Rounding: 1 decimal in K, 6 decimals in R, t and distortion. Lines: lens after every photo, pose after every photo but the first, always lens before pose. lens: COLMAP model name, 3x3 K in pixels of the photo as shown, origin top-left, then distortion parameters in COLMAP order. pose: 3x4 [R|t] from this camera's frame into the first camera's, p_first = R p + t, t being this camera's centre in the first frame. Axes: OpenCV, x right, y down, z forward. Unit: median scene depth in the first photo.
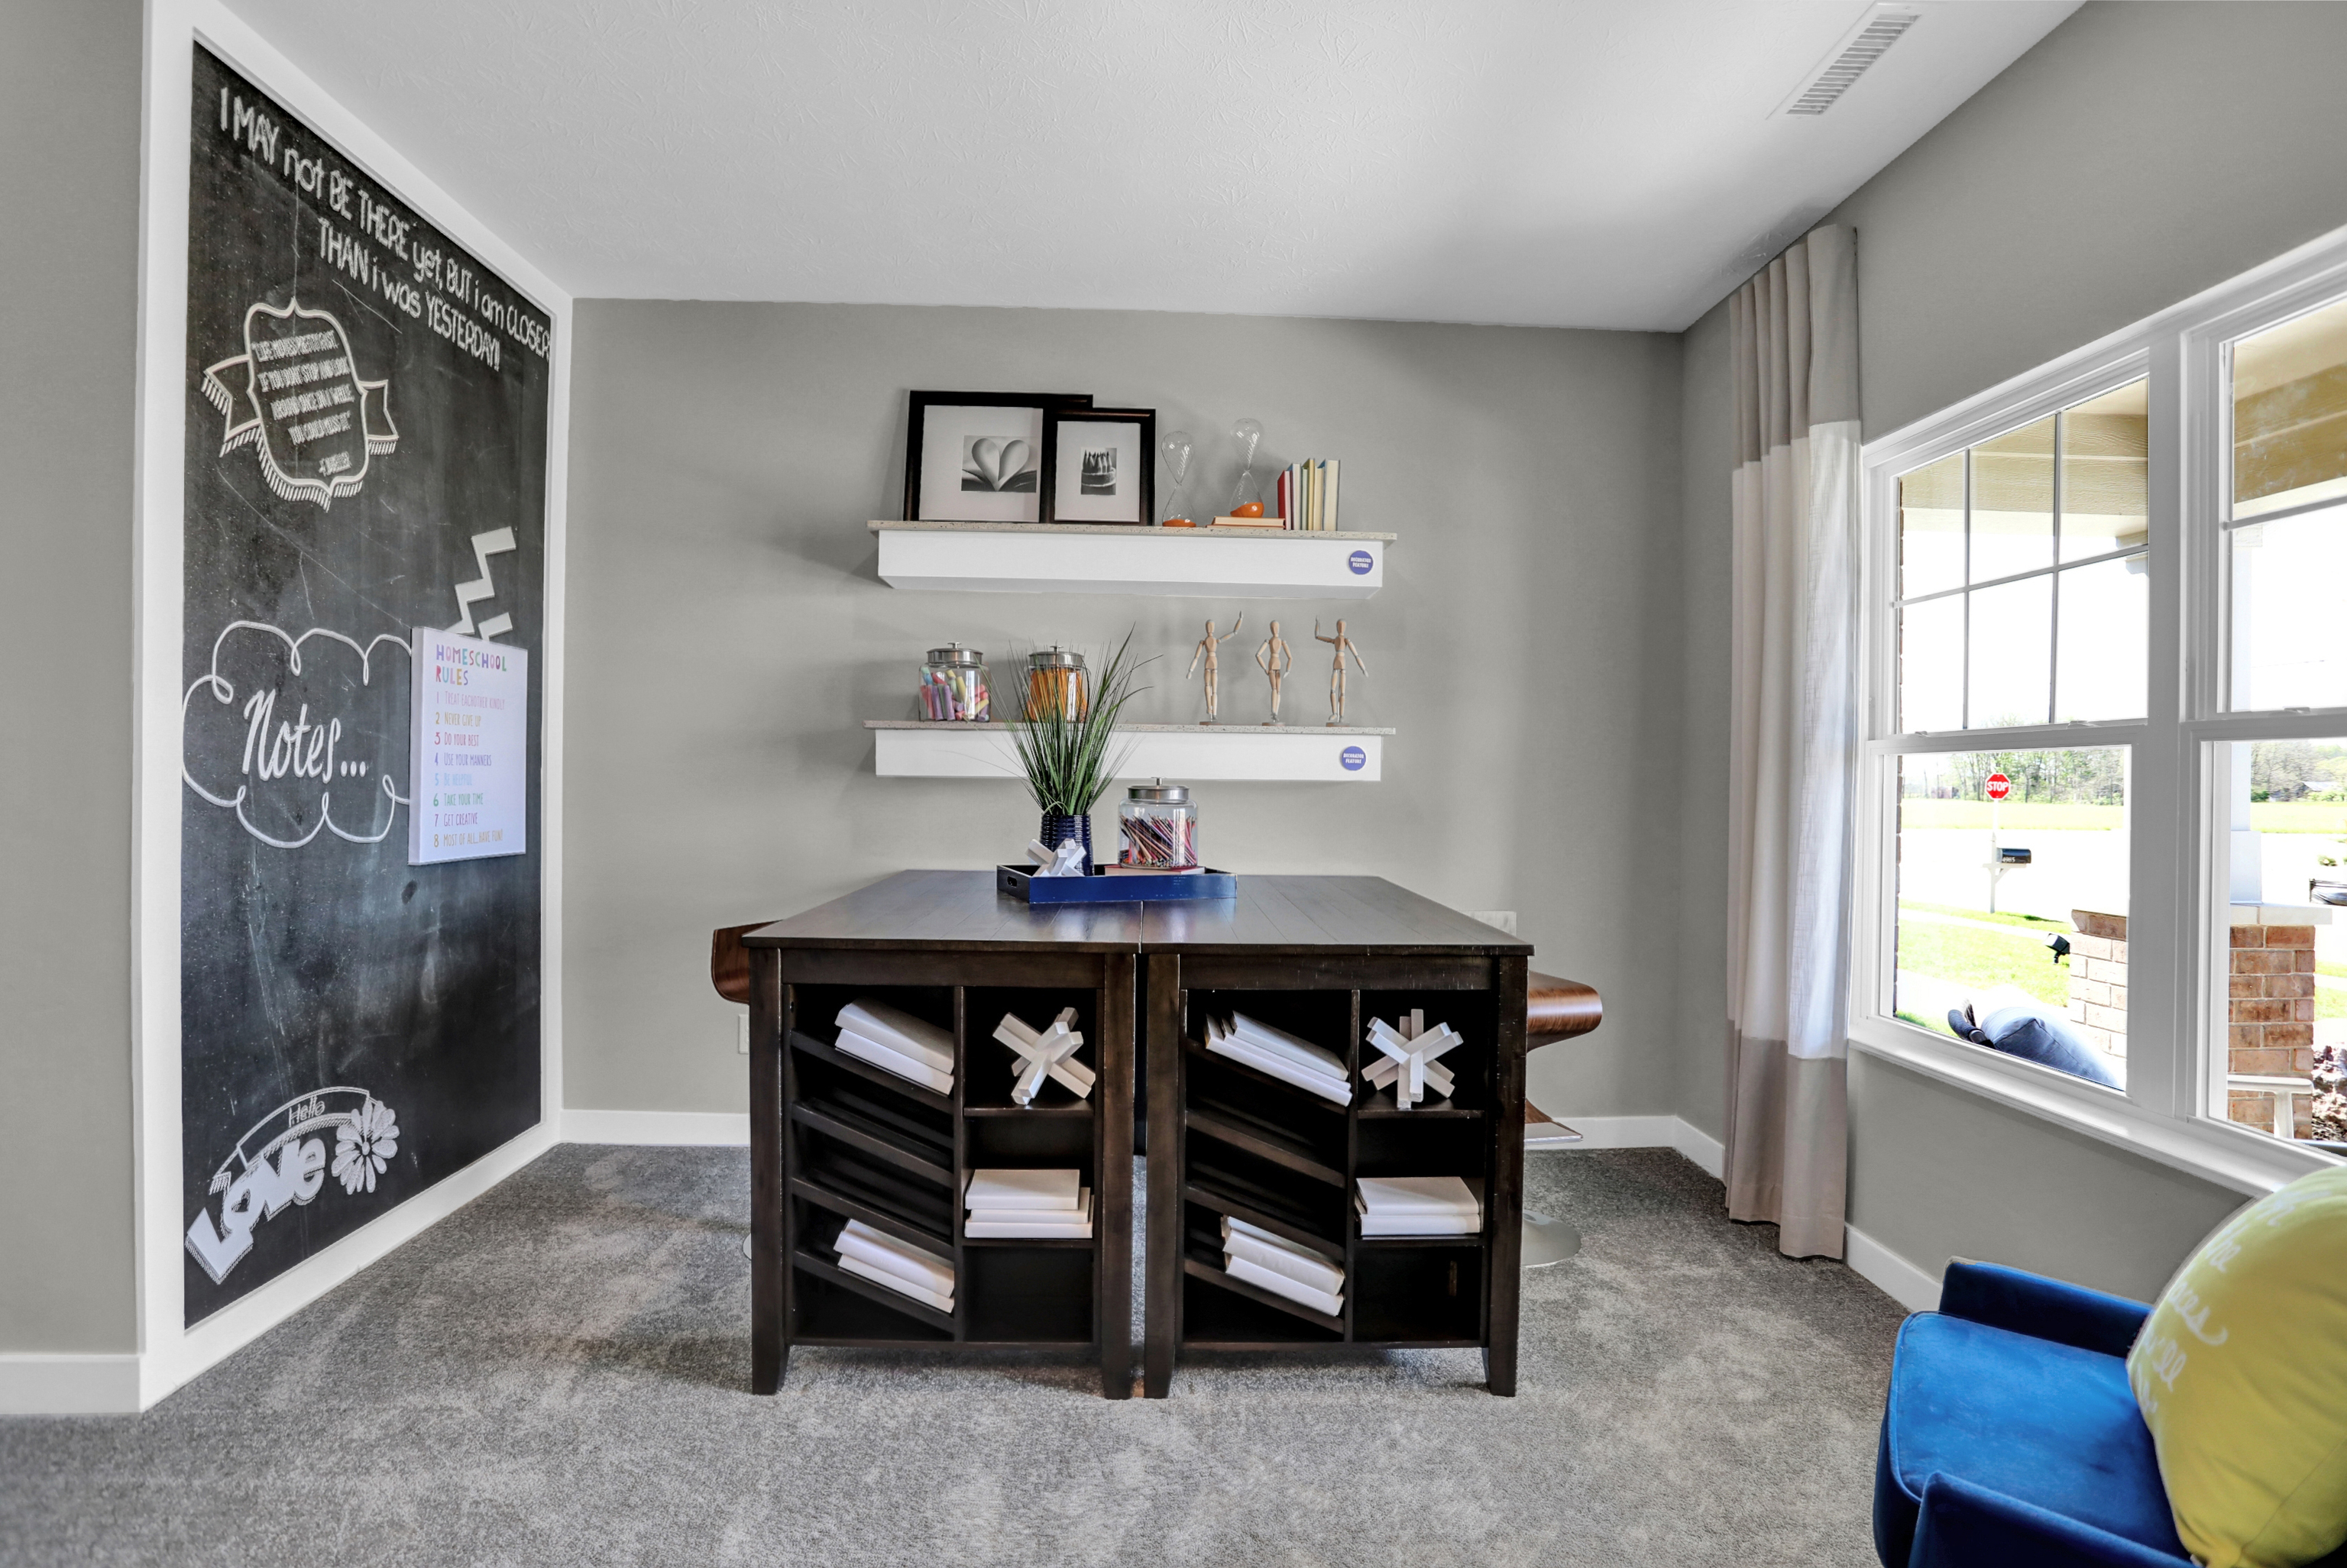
lens RADIAL K [[1144.0, 0, 1173.5], [0, 1144.0, 784.0], [0, 0, 1]] dist [-0.076899, 0.030347]
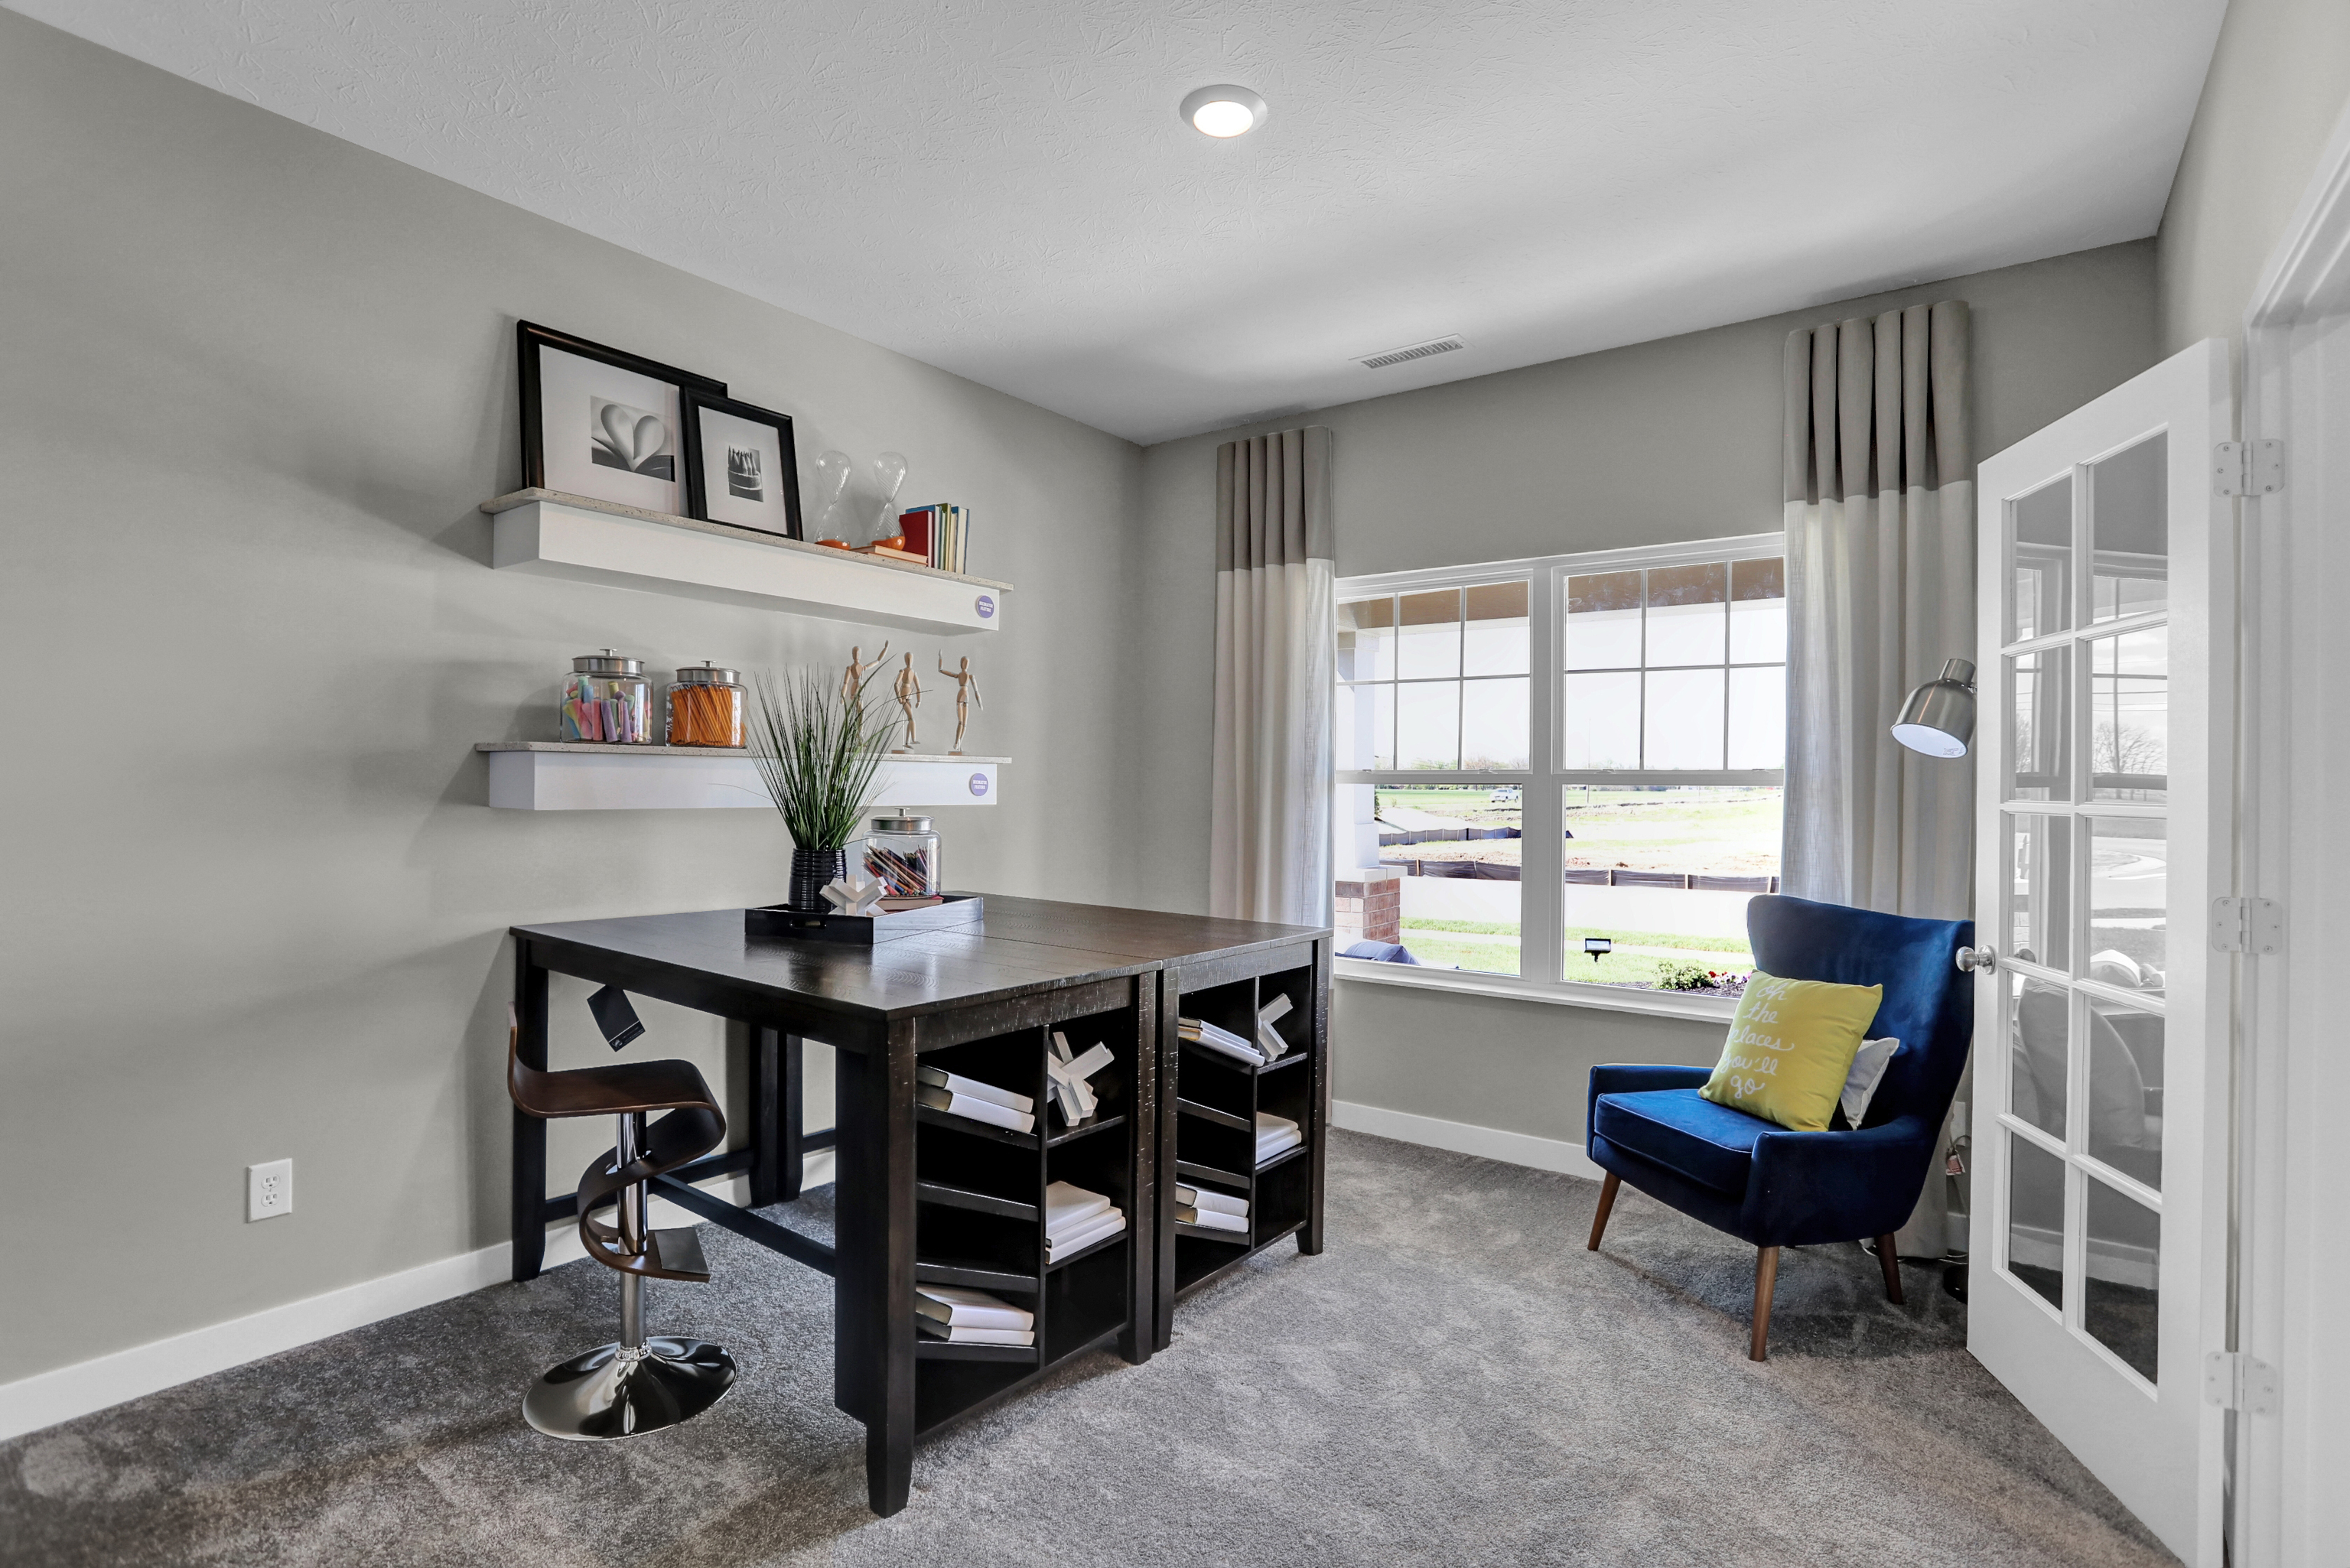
lens RADIAL K [[1145.6, 0, 1175.0], [0, 1145.6, 784.0], [0, 0, 1]] dist [-0.076899, 0.030347]
pose [[0.626534, -0.006649, 0.779366, -0.580303], [0.000977, 0.999970, 0.007746, -0.031245], [-0.779394, -0.004092, 0.626521, 0.163485]]
